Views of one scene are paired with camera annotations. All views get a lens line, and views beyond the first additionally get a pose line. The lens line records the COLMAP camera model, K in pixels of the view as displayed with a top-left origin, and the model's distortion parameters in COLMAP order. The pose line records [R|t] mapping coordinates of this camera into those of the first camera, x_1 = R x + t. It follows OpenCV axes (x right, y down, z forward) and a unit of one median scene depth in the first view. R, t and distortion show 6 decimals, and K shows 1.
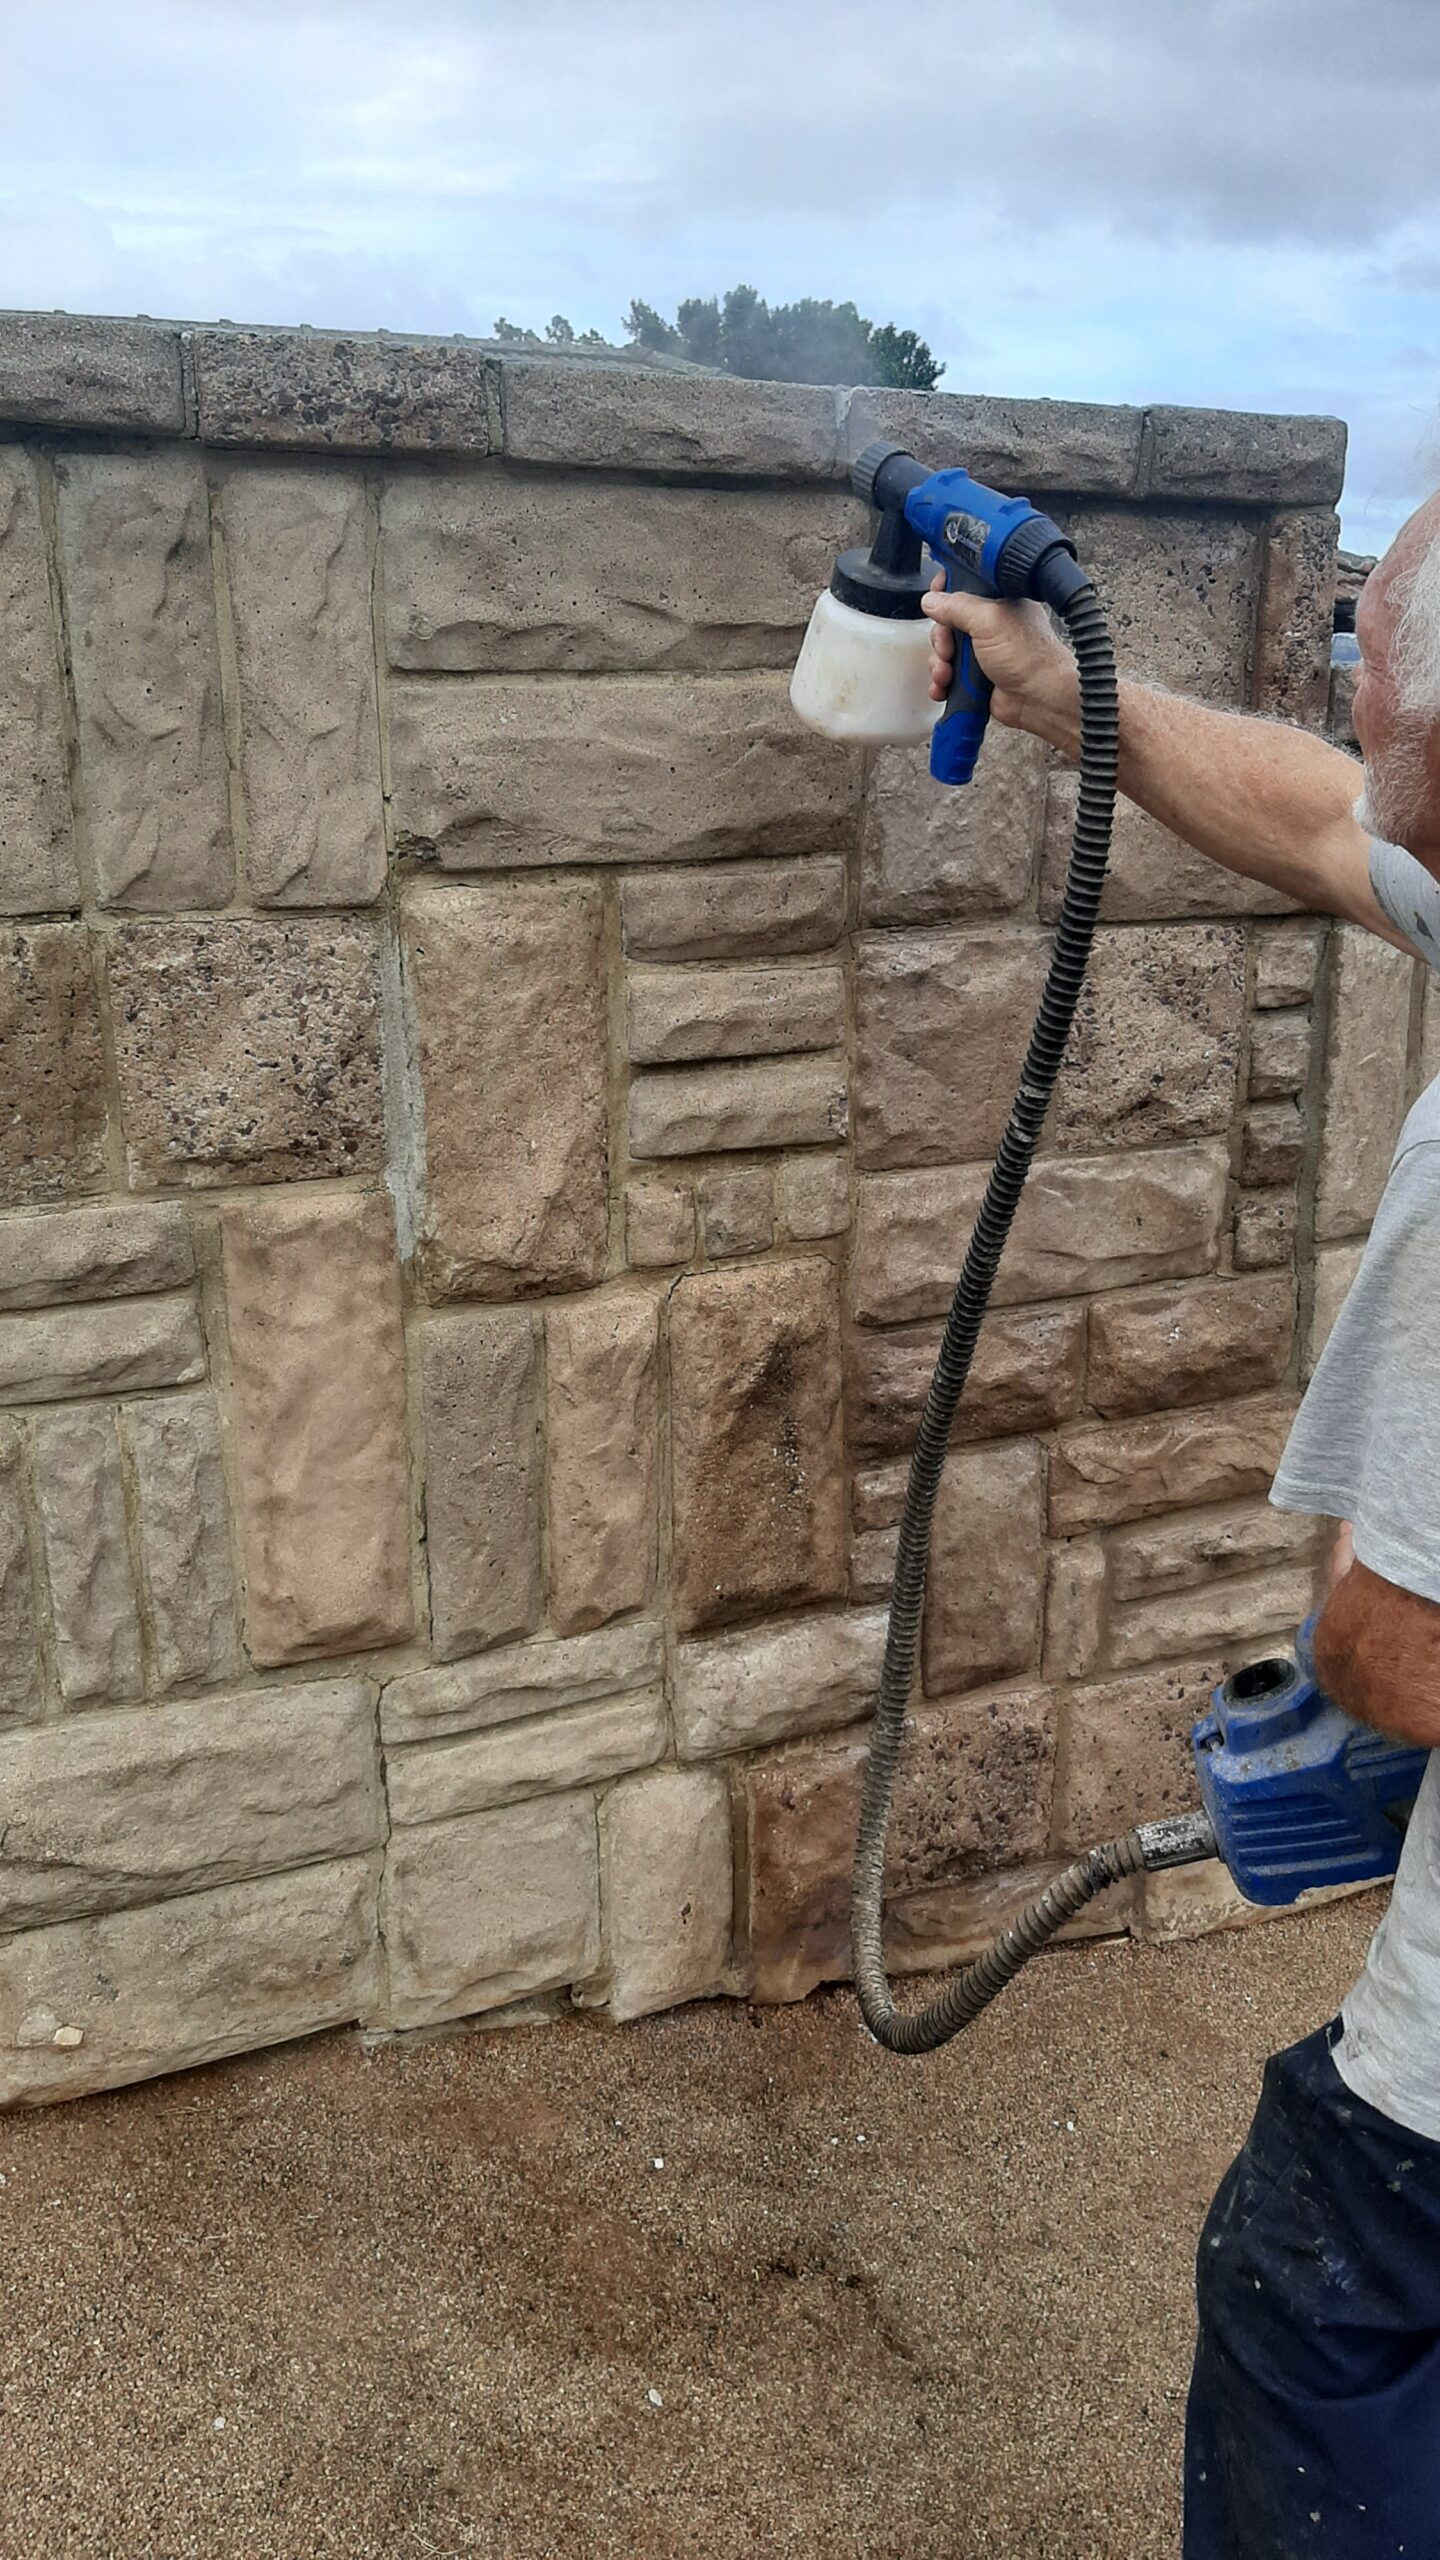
lens RADIAL K [[1931.1, 0, 720.0], [0, 1931.1, 1280.0], [0, 0, 1]] dist [0.063157, -0.144653]
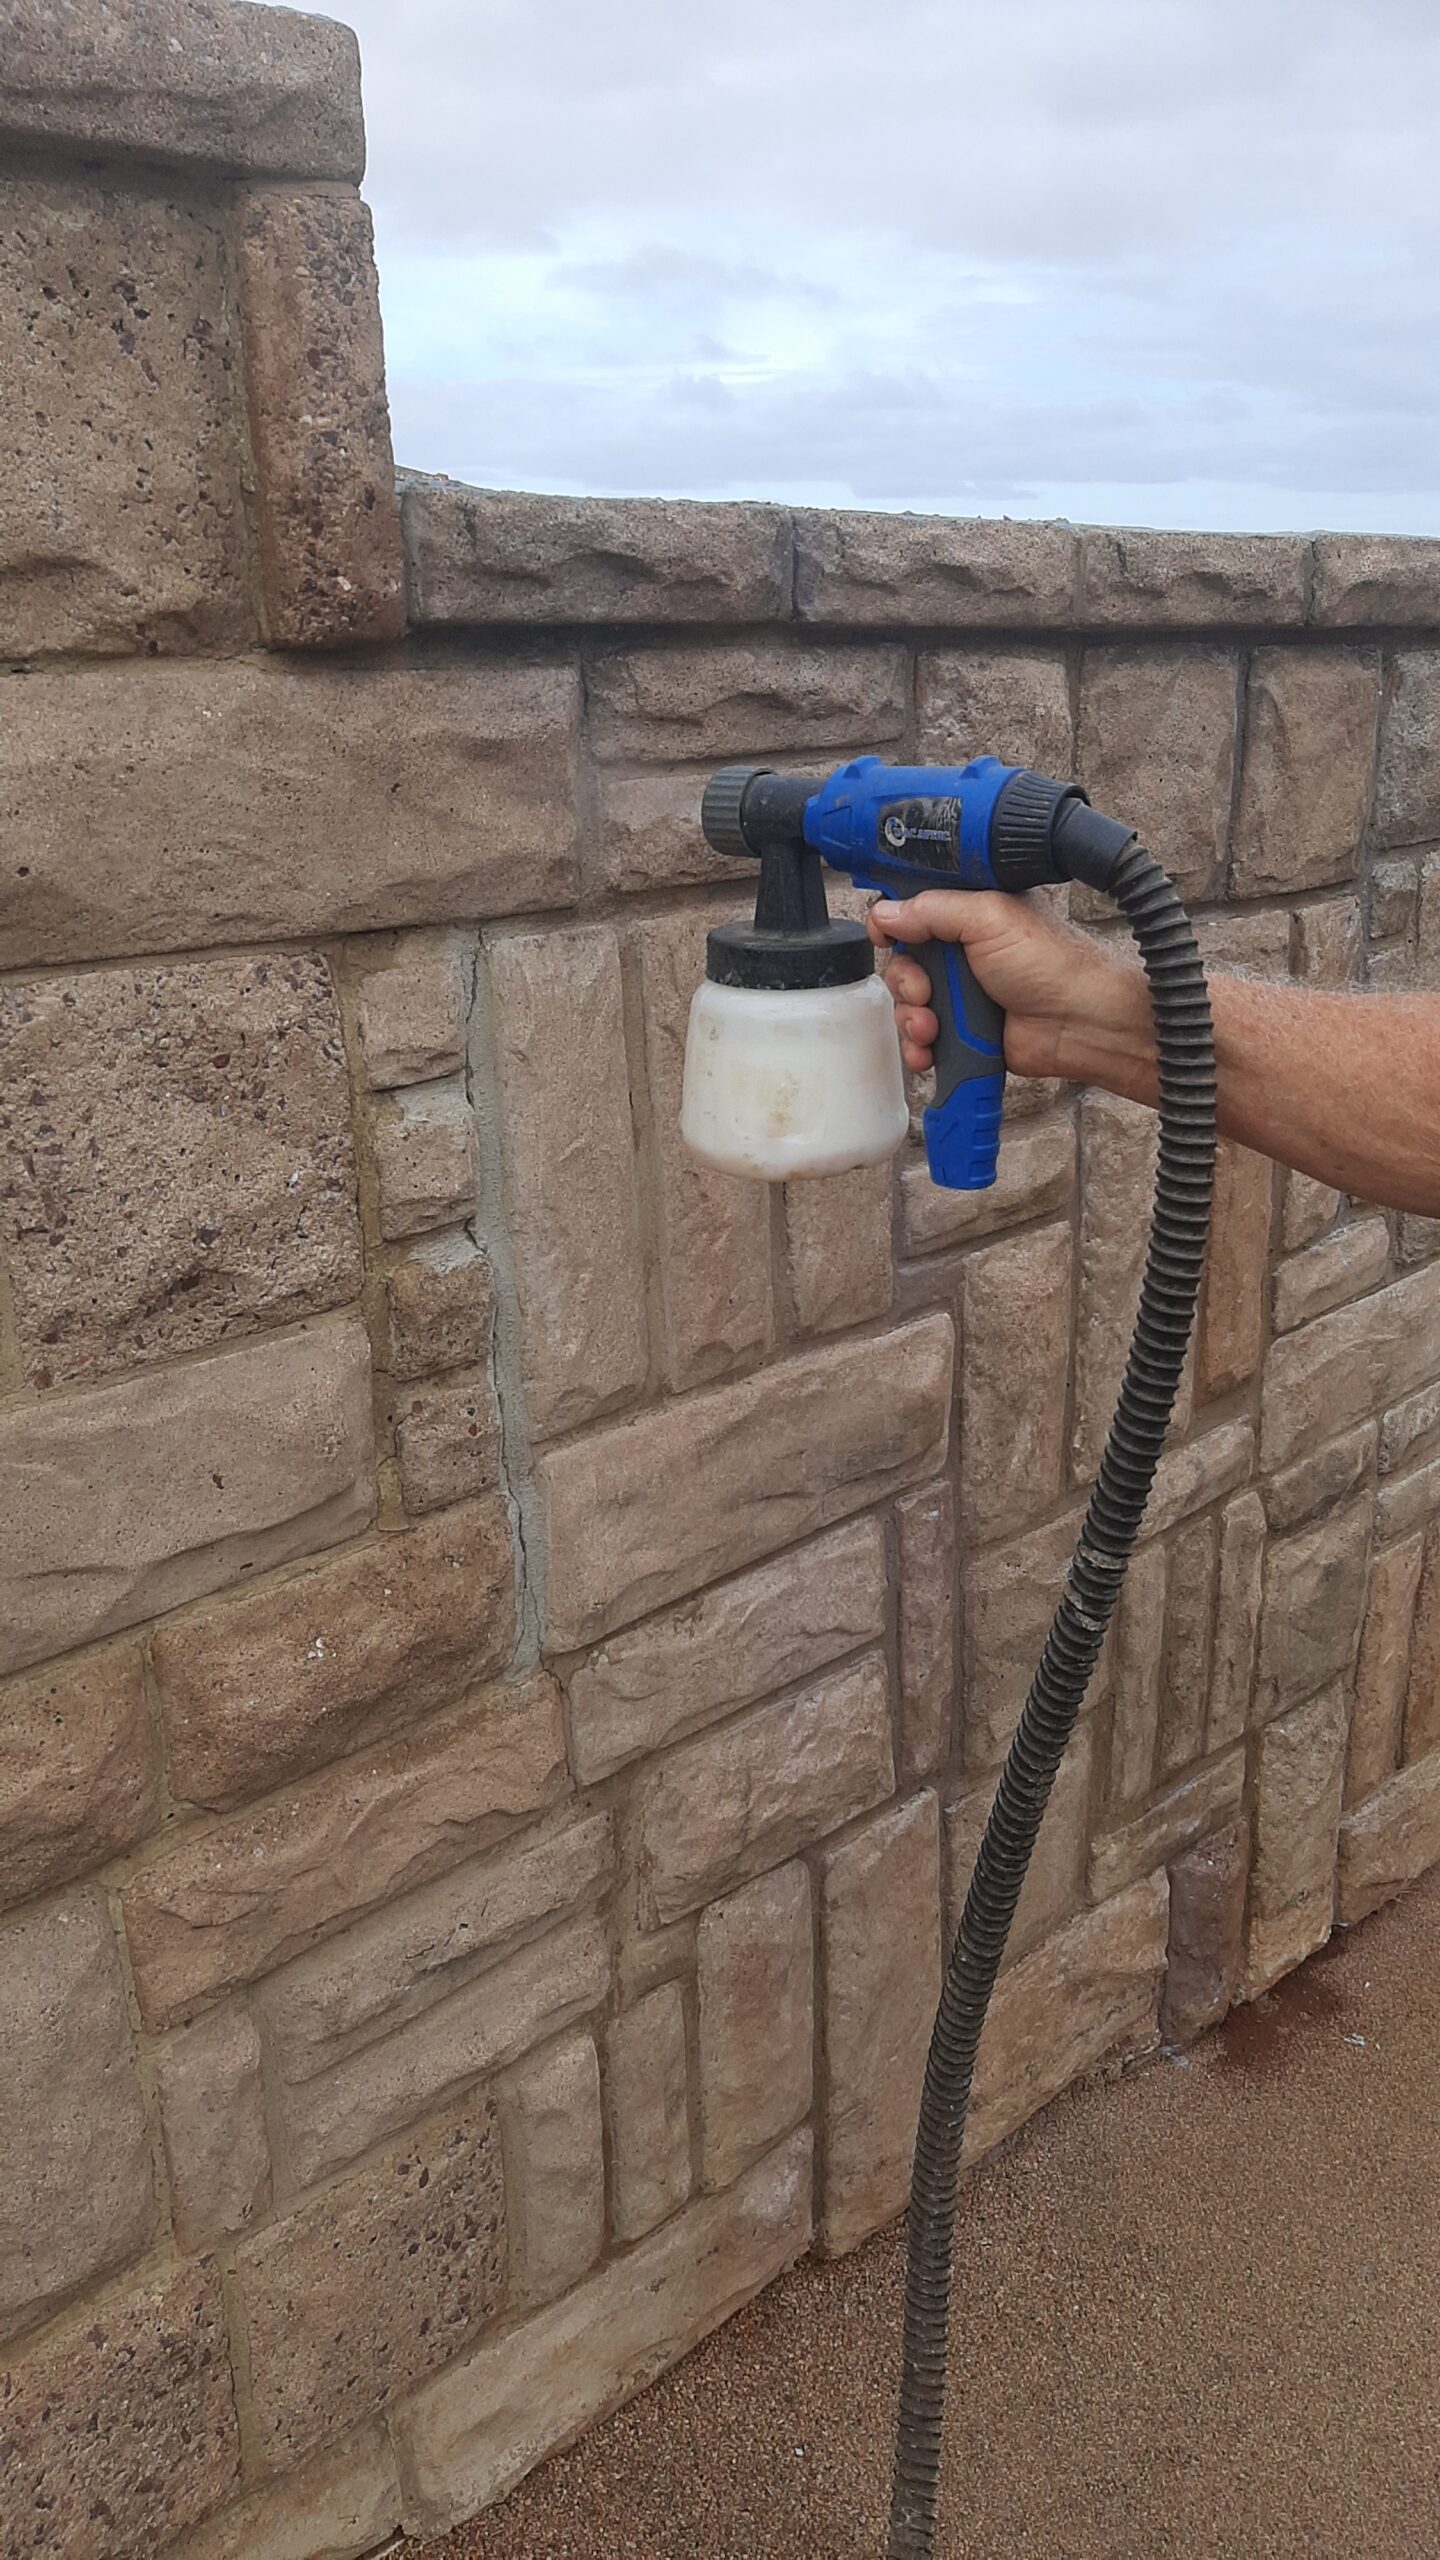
lens RADIAL K [[1934.8, 0, 720.0], [0, 1934.8, 1280.0], [0, 0, 1]] dist [-0.003886, -0.090798]
pose [[0.936917, -0.124426, 0.326657, 0.177484], [0.124474, 0.992004, 0.020846, -0.082468], [-0.326639, 0.021130, 0.944913, 0.417987]]
